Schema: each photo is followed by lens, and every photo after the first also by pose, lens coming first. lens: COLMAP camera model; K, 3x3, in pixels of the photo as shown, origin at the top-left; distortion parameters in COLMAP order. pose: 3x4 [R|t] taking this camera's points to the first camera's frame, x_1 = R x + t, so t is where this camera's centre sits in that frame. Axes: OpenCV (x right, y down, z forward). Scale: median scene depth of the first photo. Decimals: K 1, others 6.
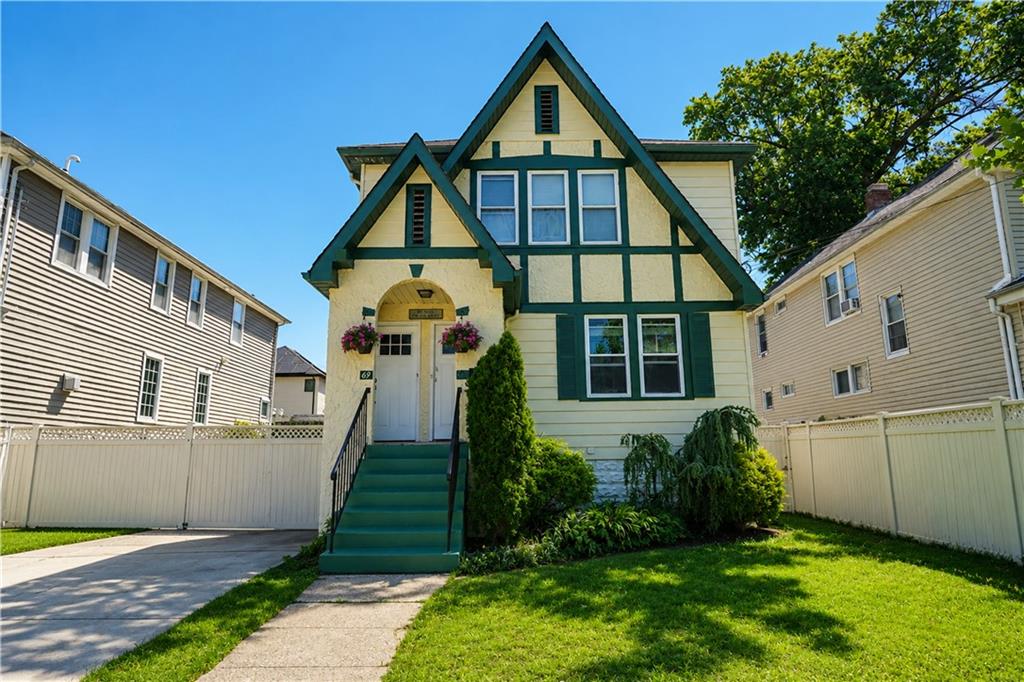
lens RADIAL K [[632.2, 0, 512.0], [0, 632.2, 341.0], [0, 0, 1]] dist [-0.001184, 0.001049]
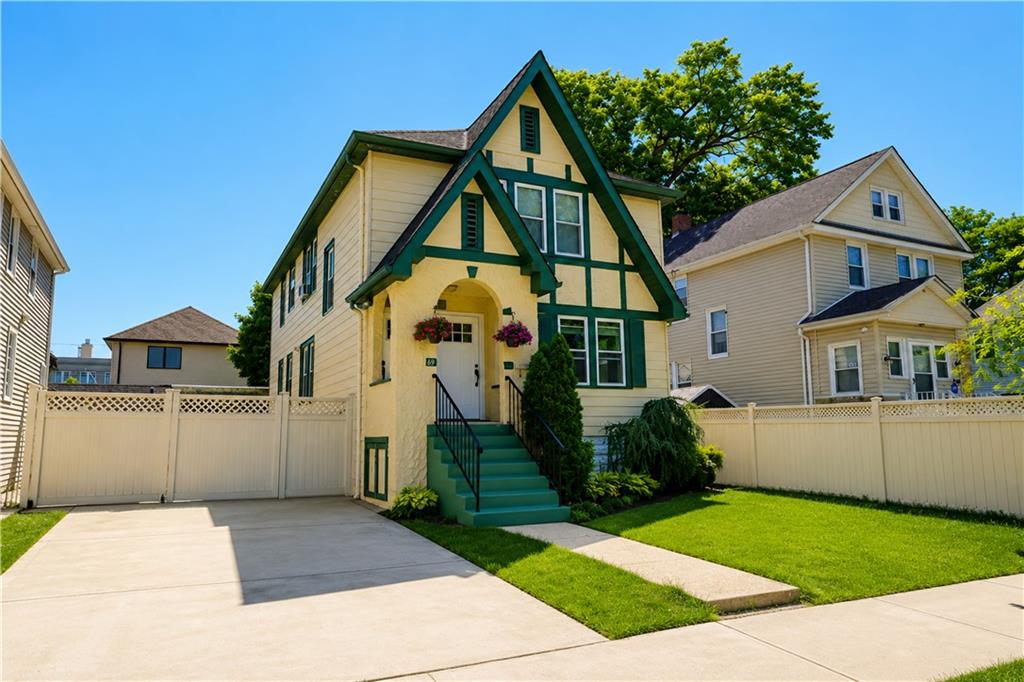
lens RADIAL K [[687.7, 0, 512.0], [0, 687.7, 341.0], [0, 0, 1]] dist [0.004859, 0.000655]
pose [[0.898772, 0.056328, 0.434782, -0.516787], [-0.077659, 0.996484, 0.031436, -0.026739], [-0.431483, -0.062018, 0.899987, -0.126122]]
